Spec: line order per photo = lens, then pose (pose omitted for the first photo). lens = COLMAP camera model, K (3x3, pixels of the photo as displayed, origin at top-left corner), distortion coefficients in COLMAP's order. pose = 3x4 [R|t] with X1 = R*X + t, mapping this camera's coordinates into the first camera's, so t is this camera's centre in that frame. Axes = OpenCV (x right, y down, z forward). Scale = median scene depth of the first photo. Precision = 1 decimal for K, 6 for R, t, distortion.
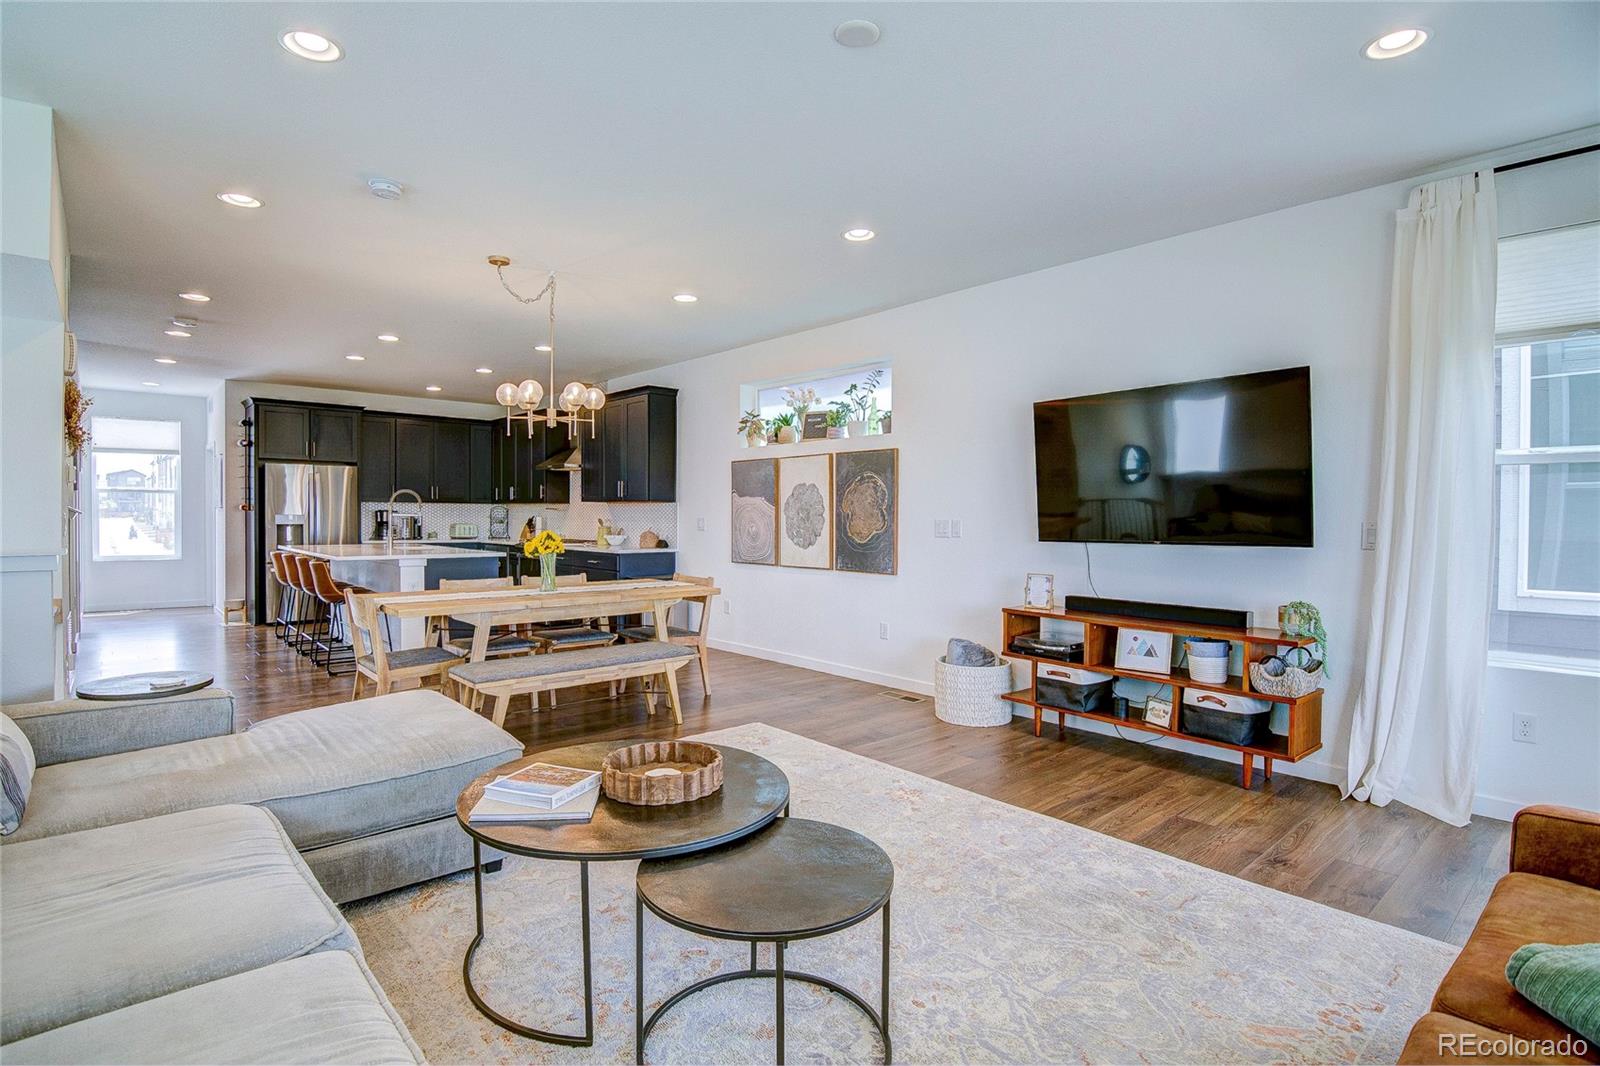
lens RADIAL K [[792.6, 0, 801.6], [0, 792.6, 527.0], [0, 0, 1]] dist [-0.006292, -0.009123]
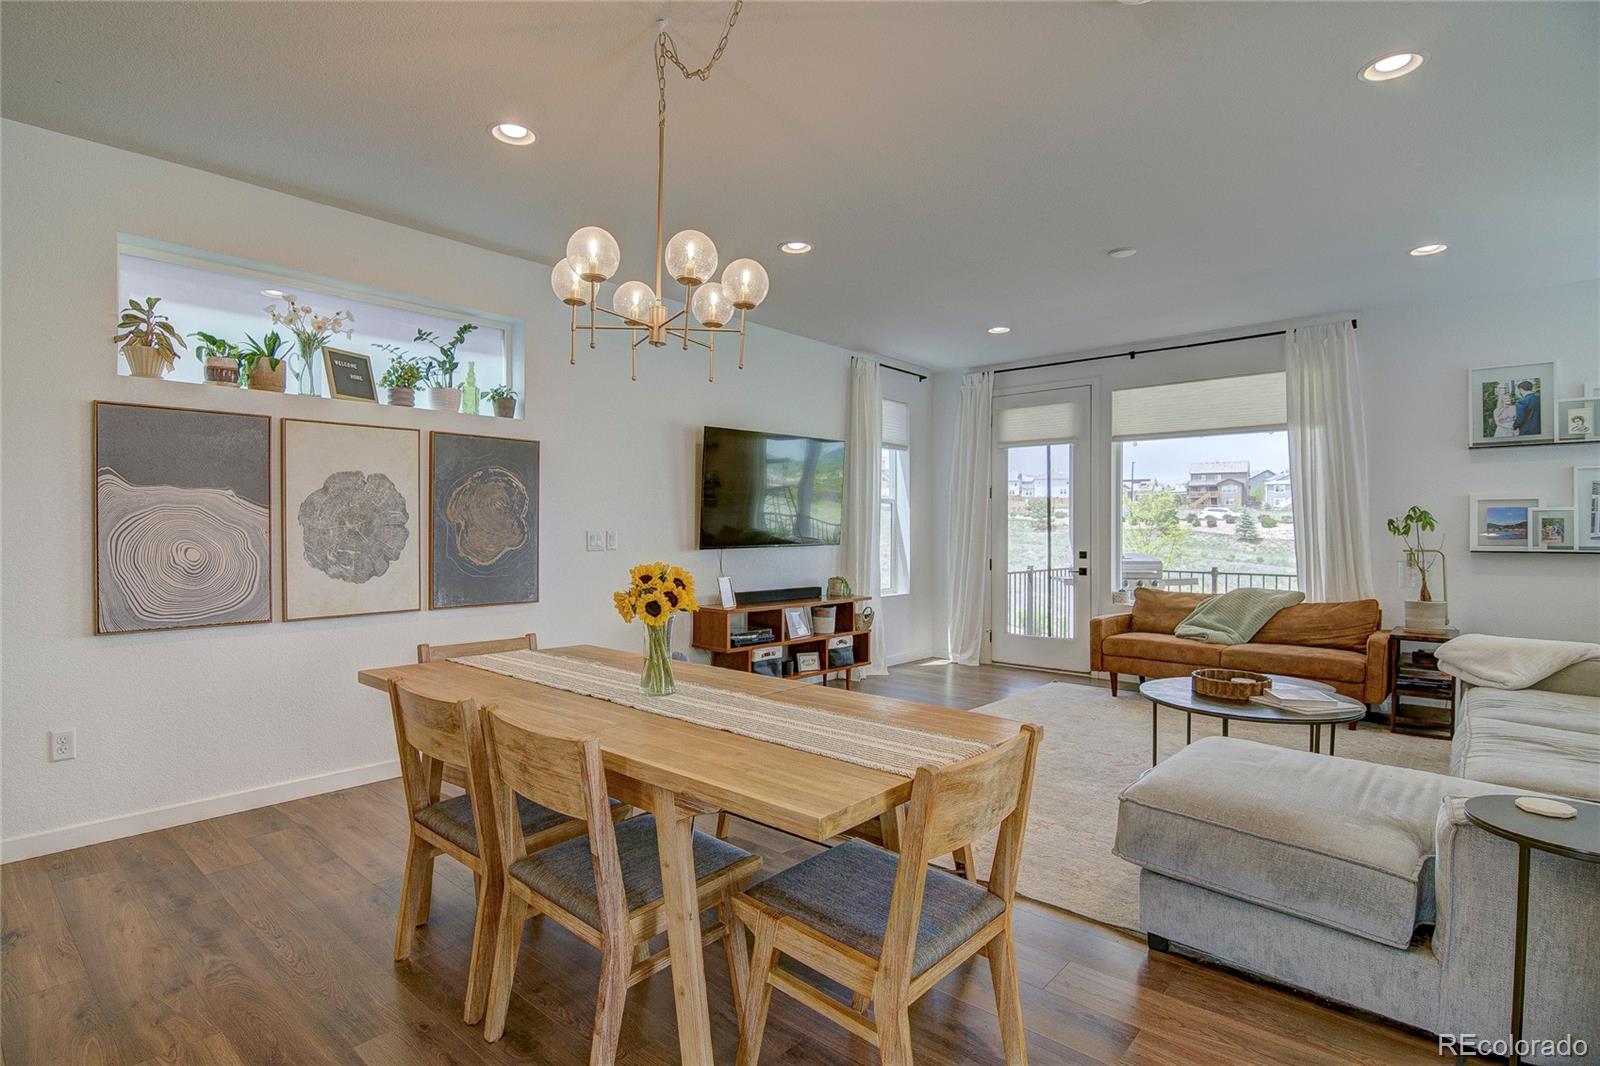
lens RADIAL K [[792.6, 0, 789.9], [0, 792.6, 531.6], [0, 0, 1]] dist [-0.006292, -0.009123]
pose [[-0.116532, -0.012098, 0.993113, -0.449264], [0.007854, 0.999883, 0.013102, -0.011505], [-0.993156, 0.009327, -0.116424, 0.547762]]
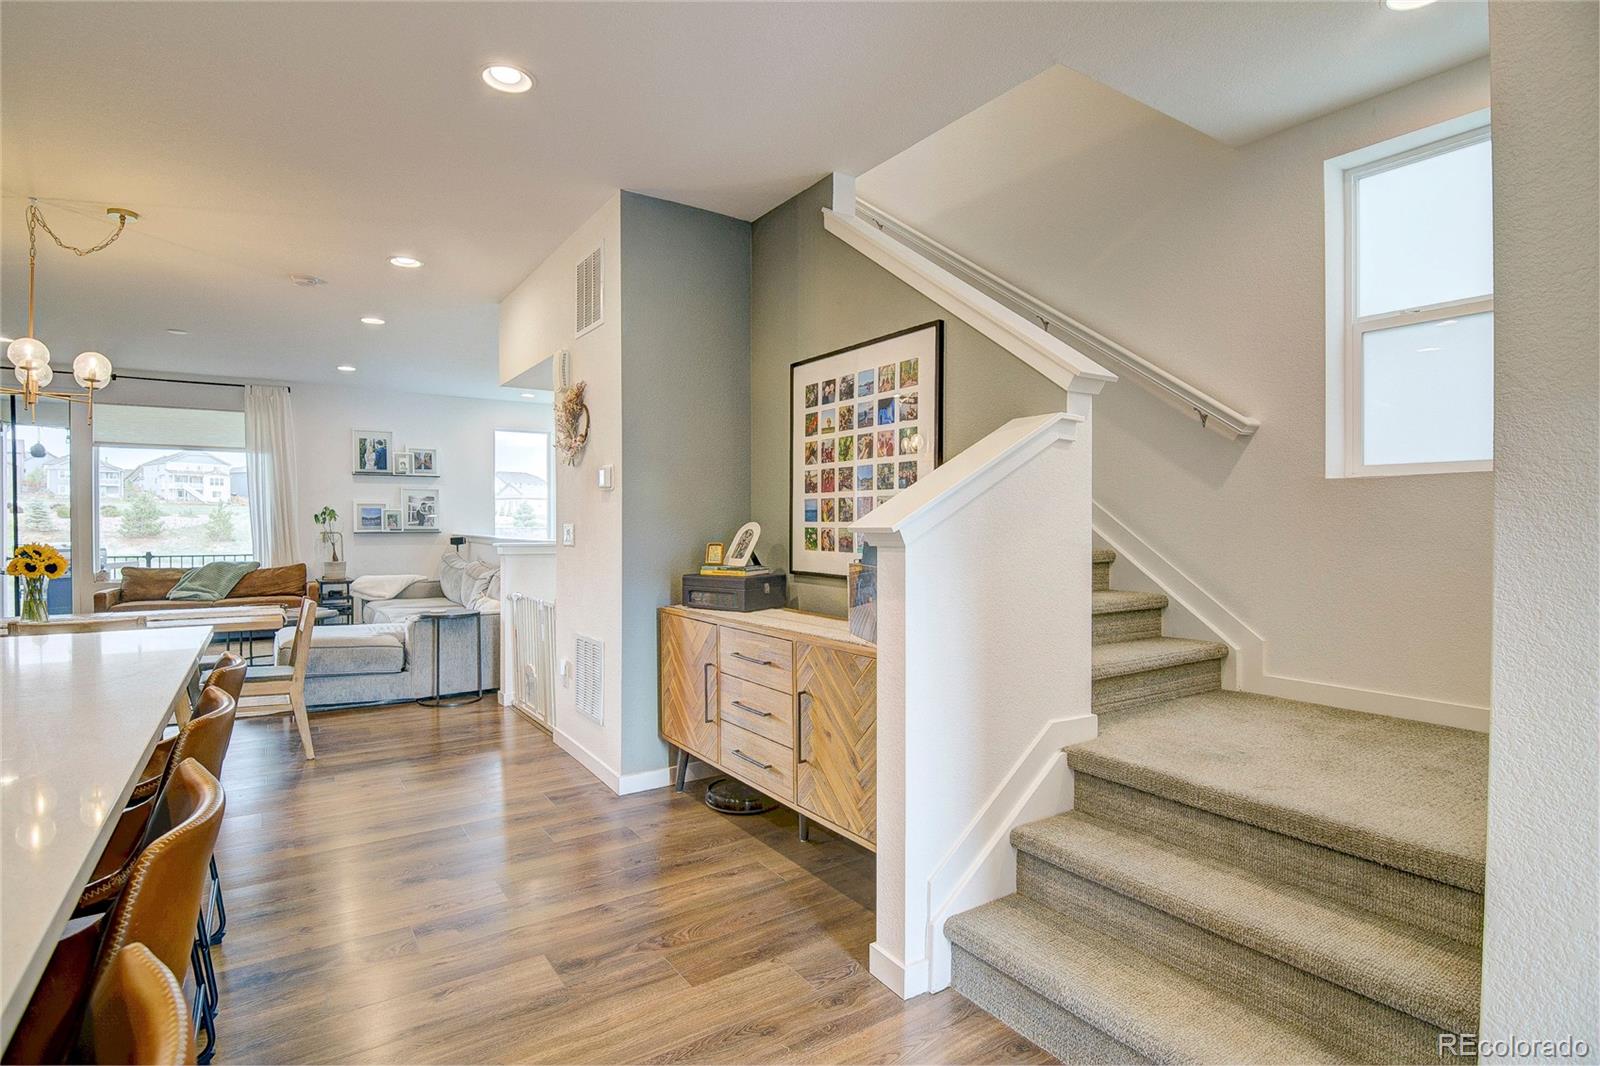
lens RADIAL K [[792.6, 0, 793.4], [0, 792.6, 528.8], [0, 0, 1]] dist [-0.006292, -0.009123]
pose [[-0.990665, -0.010838, 0.135889, -0.642175], [-0.008144, 0.999759, 0.020368, -0.016175], [-0.136077, 0.019071, -0.990515, 0.926464]]
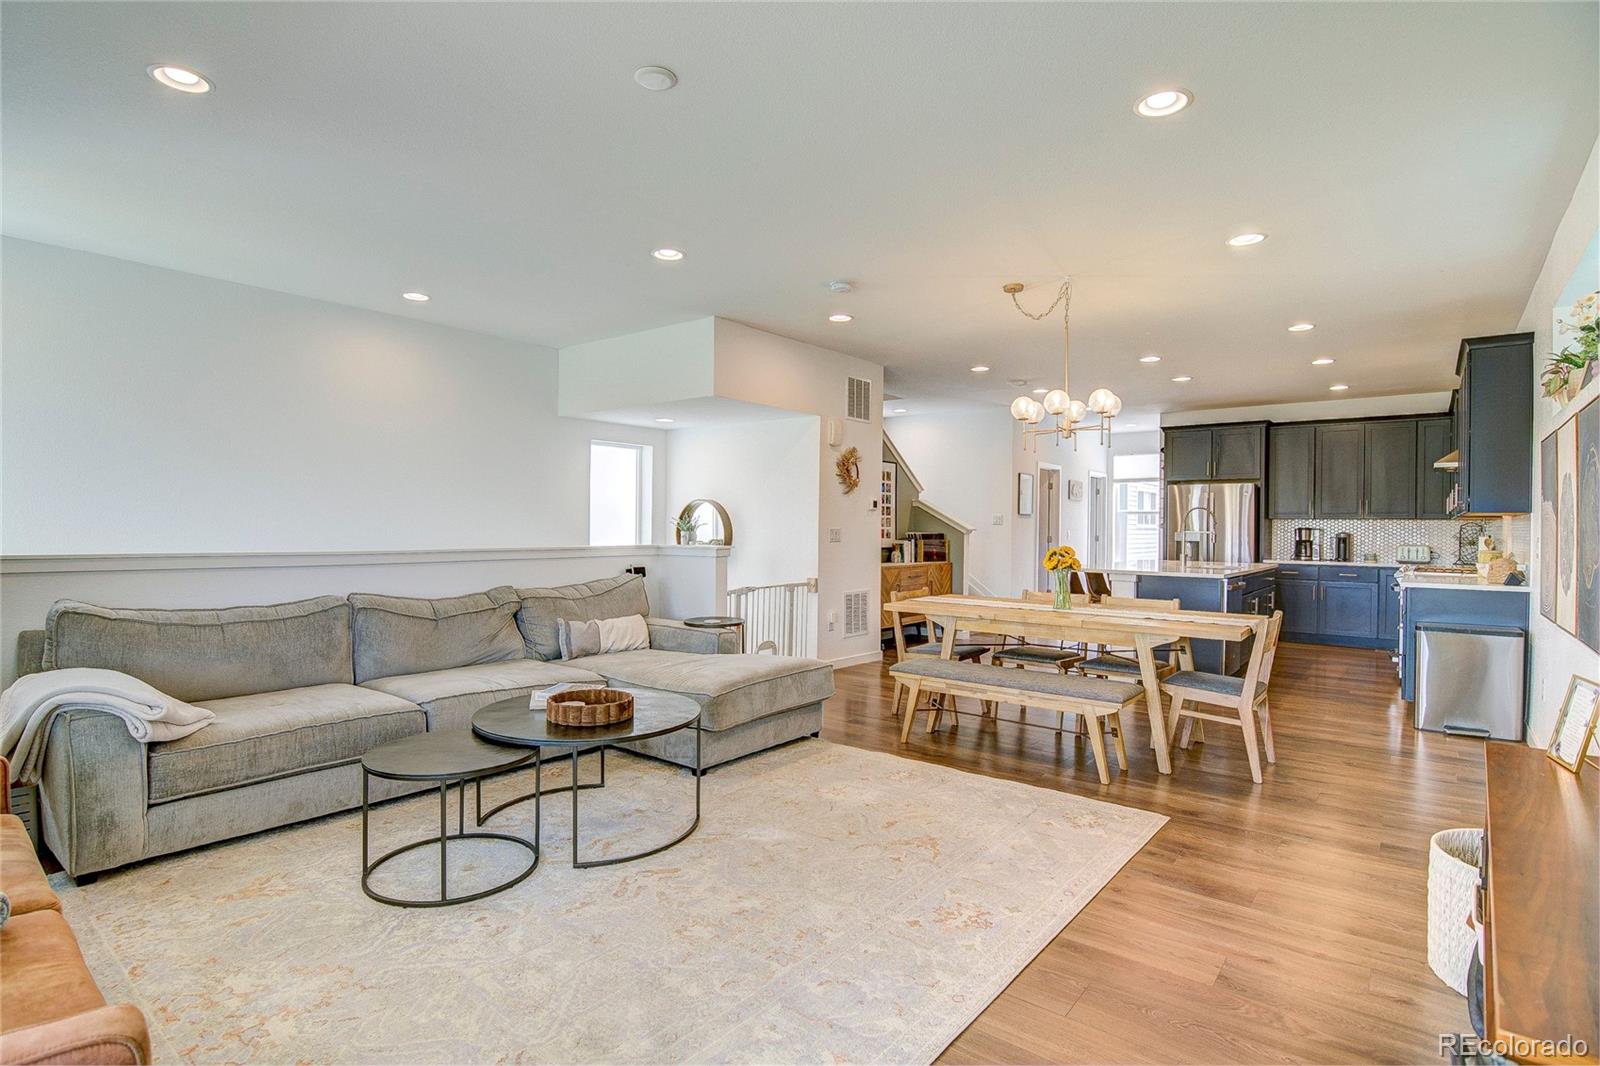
lens RADIAL K [[792.6, 0, 769.6], [0, 792.6, 529.1], [0, 0, 1]] dist [-0.006292, -0.009123]
pose [[0.141639, -0.001785, -0.989917, 0.328268], [-0.022064, 0.999744, -0.004959, -0.001844], [0.989673, 0.022544, 0.141563, 0.288476]]
